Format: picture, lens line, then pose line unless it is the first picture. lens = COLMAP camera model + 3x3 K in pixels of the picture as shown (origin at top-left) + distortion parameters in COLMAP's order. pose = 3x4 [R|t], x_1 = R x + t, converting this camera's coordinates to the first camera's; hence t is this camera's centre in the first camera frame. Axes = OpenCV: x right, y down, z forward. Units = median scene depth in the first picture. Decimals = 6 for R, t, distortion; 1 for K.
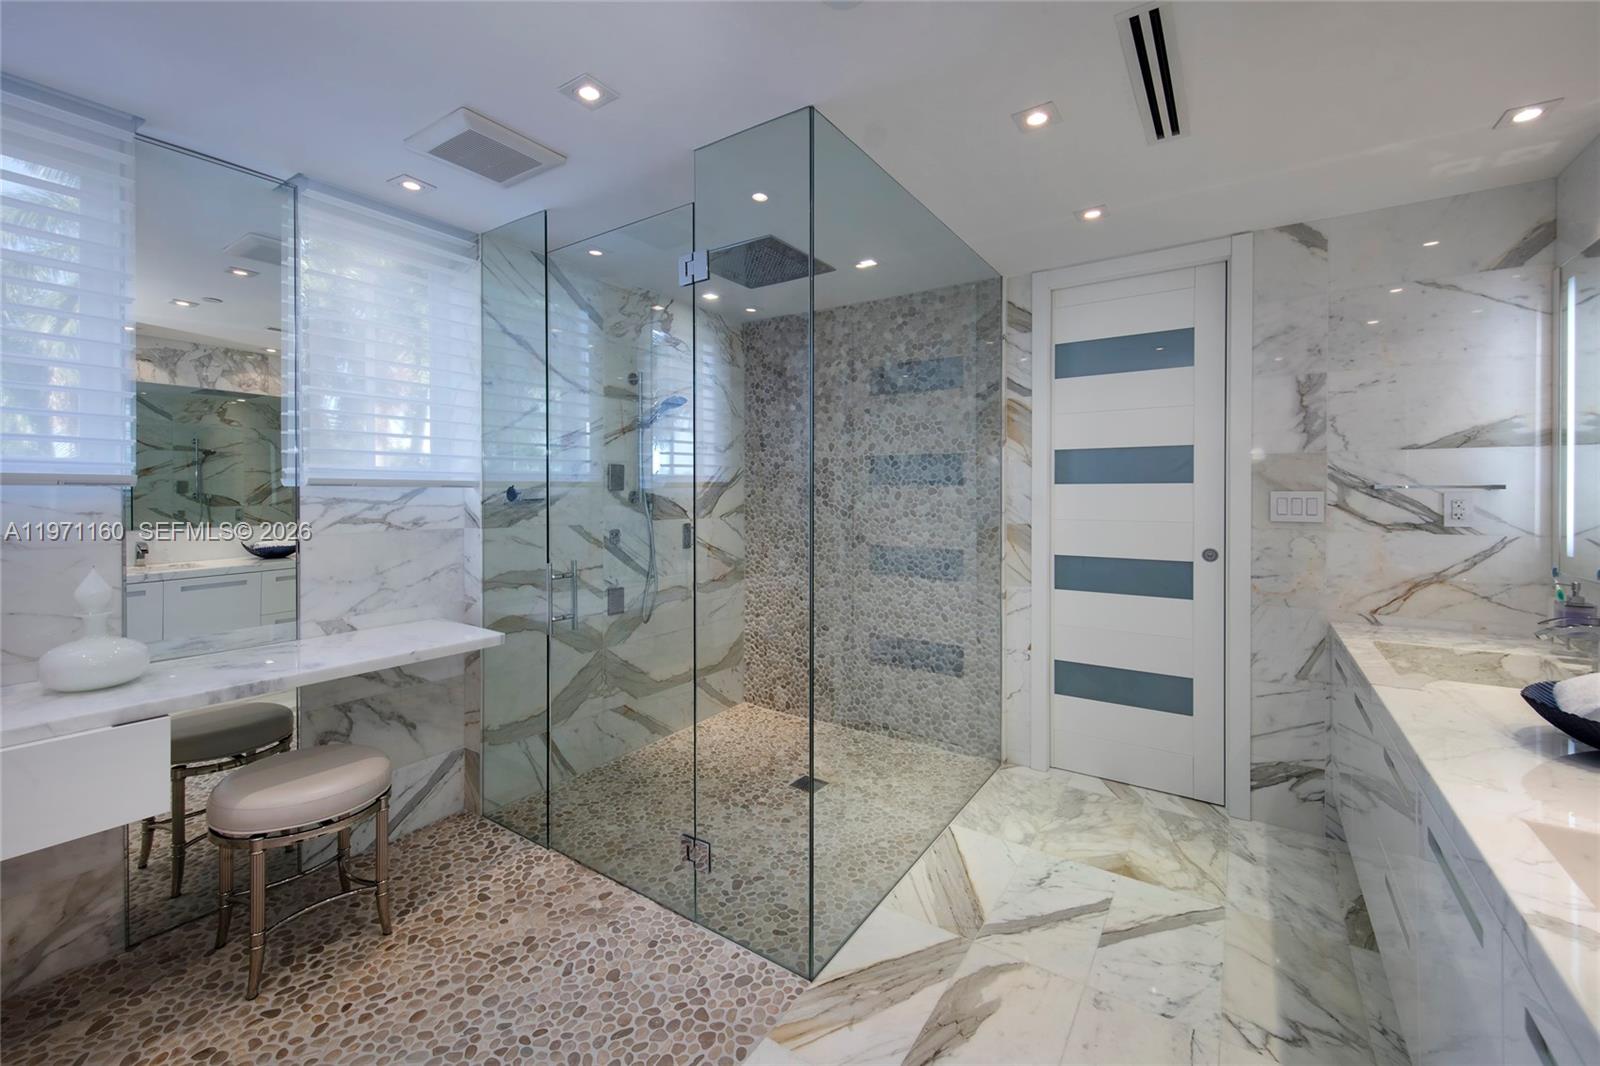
lens RADIAL K [[645.1, 0, 831.9], [0, 645.1, 503.9], [0, 0, 1]] dist [0.011560, -0.005229]
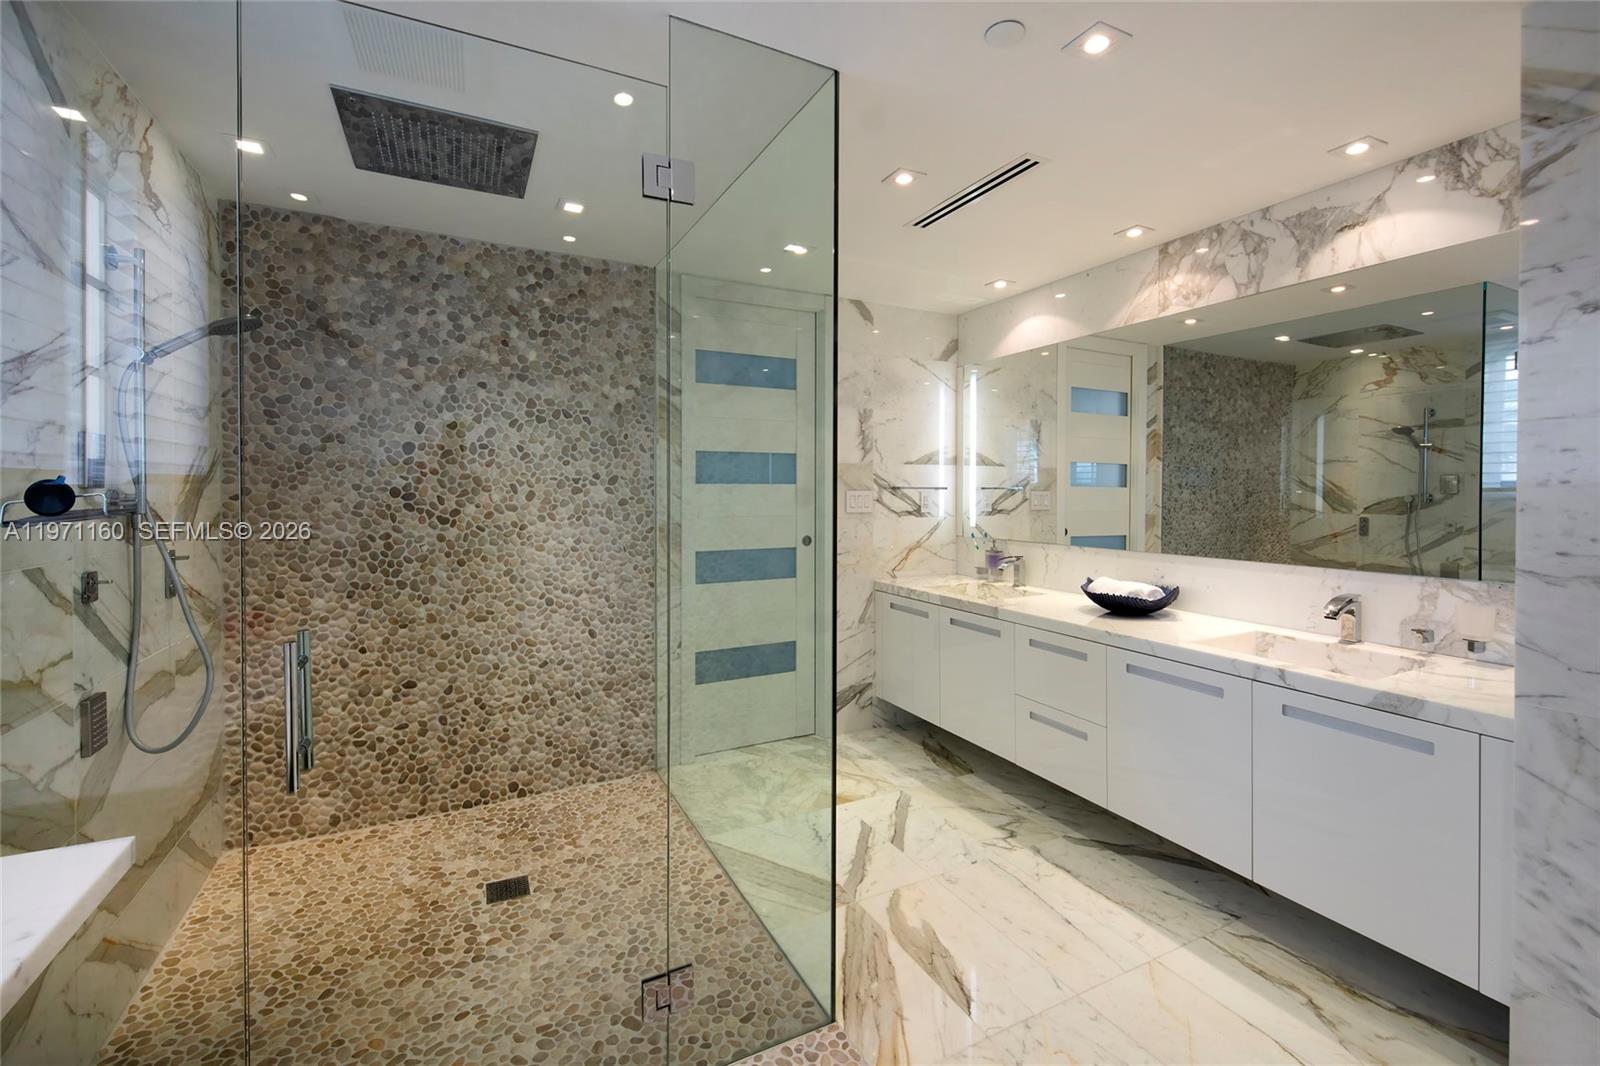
lens RADIAL K [[645.1, 0, 831.9], [0, 645.1, 503.9], [0, 0, 1]] dist [0.011560, -0.005229]
pose [[0.510458, -0.017460, 0.859726, -0.419212], [0.014757, 0.999824, 0.011543, -0.006458], [-0.859776, 0.006795, 0.510626, 0.269979]]
